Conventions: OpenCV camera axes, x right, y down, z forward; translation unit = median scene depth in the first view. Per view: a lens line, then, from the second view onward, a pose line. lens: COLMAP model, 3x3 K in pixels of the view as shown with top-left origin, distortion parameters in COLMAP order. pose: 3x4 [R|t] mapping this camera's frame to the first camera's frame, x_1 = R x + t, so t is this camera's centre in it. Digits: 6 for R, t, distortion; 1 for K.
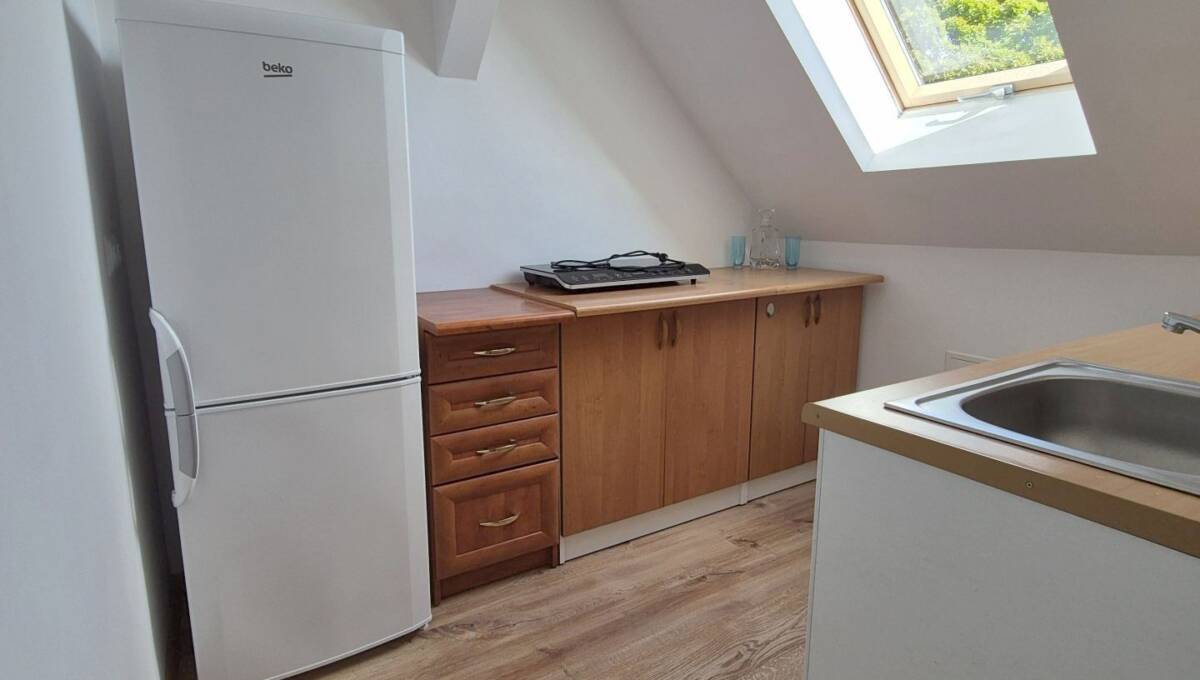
lens RADIAL K [[650.7, 0, 589.6], [0, 650.7, 333.1], [0, 0, 1]] dist [0.001353, -0.000373]
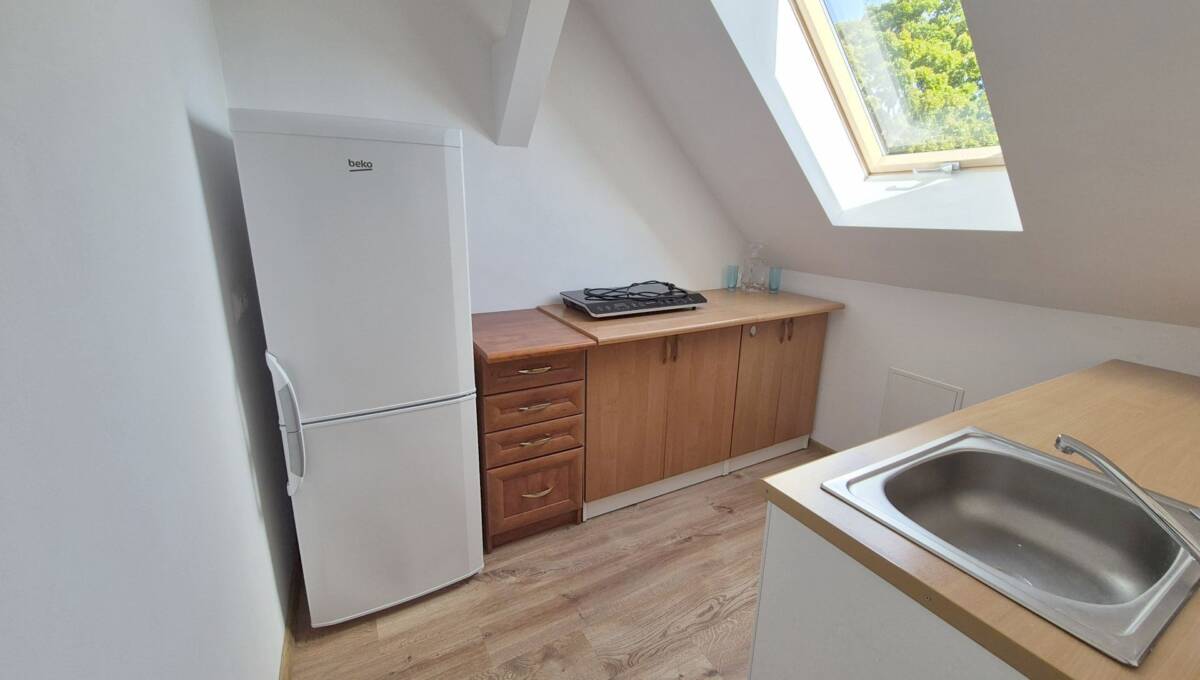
lens RADIAL K [[487.4, 0, 609.0], [0, 487.4, 334.9], [0, 0, 1]] dist [0.002314, -0.000083]
pose [[0.998892, 0.032169, -0.034337, 0.031456], [-0.029497, 0.996695, 0.075693, -0.109596], [0.036658, -0.074596, 0.996540, 0.032607]]
